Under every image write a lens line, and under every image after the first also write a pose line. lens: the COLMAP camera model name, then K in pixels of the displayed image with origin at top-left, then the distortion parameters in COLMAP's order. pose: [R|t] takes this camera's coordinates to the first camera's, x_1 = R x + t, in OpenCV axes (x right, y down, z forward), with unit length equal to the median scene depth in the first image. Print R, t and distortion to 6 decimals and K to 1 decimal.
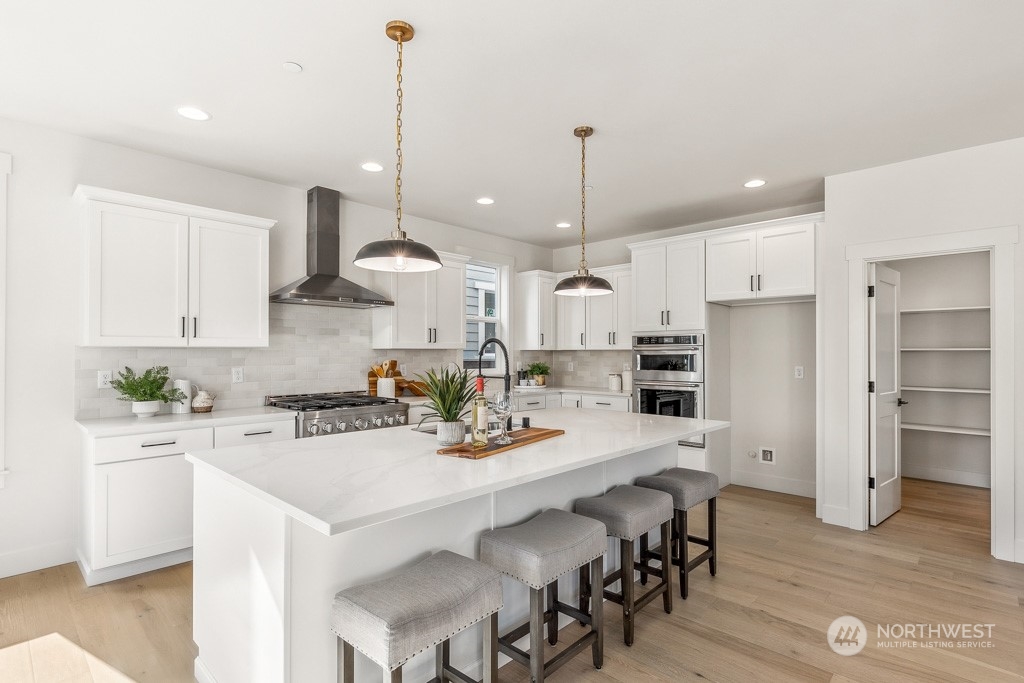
lens RADIAL K [[498.2, 0, 512.9], [0, 498.2, 345.4], [0, 0, 1]] dist [0.000373, 0.000095]
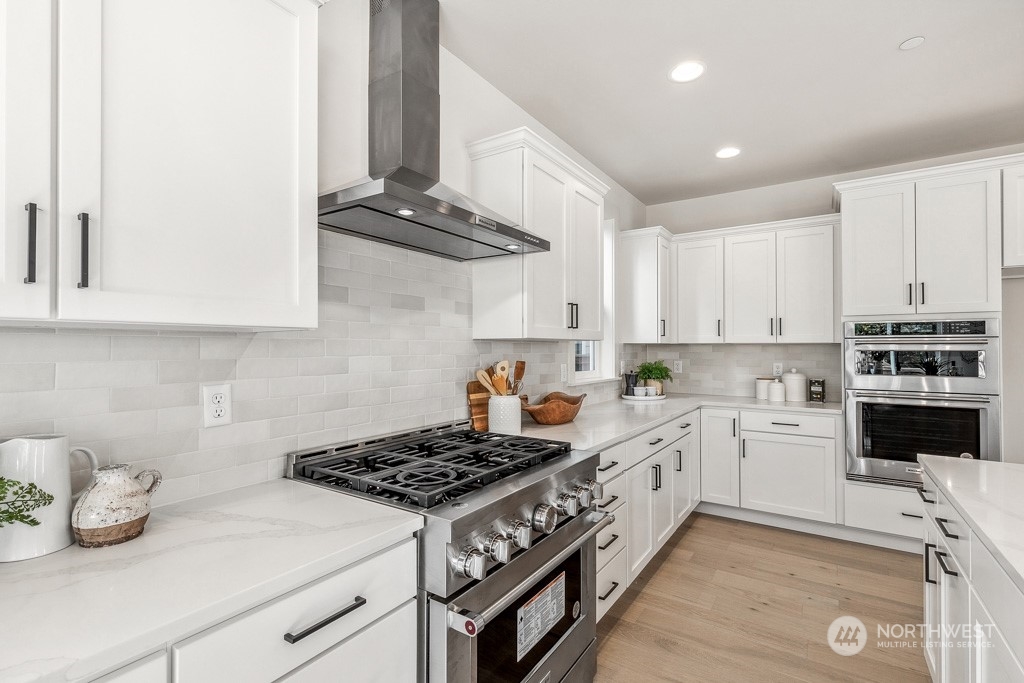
lens RADIAL K [[468.5, 0, 513.6], [0, 468.5, 342.2], [0, 0, 1]] dist [0.001381, 0.000062]
pose [[0.985993, 0.004781, 0.166721, -0.325637], [-0.005475, 0.999978, 0.003705, 0.008254], [-0.166699, -0.004566, 0.985997, 0.513320]]
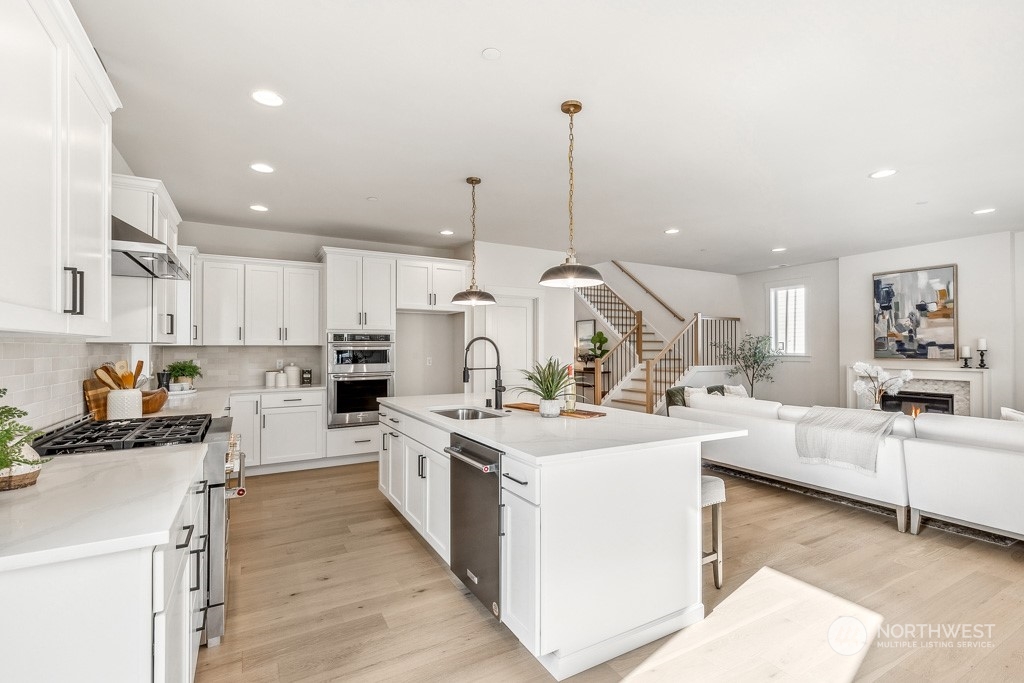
lens RADIAL K [[468.5, 0, 513.6], [0, 468.5, 342.2], [0, 0, 1]] dist [0.001381, 0.000062]
pose [[0.293491, 0.011747, 0.955890, -0.674385], [-0.012192, 0.999889, -0.008545, 0.005382], [-0.955884, -0.009147, 0.293601, 0.355334]]
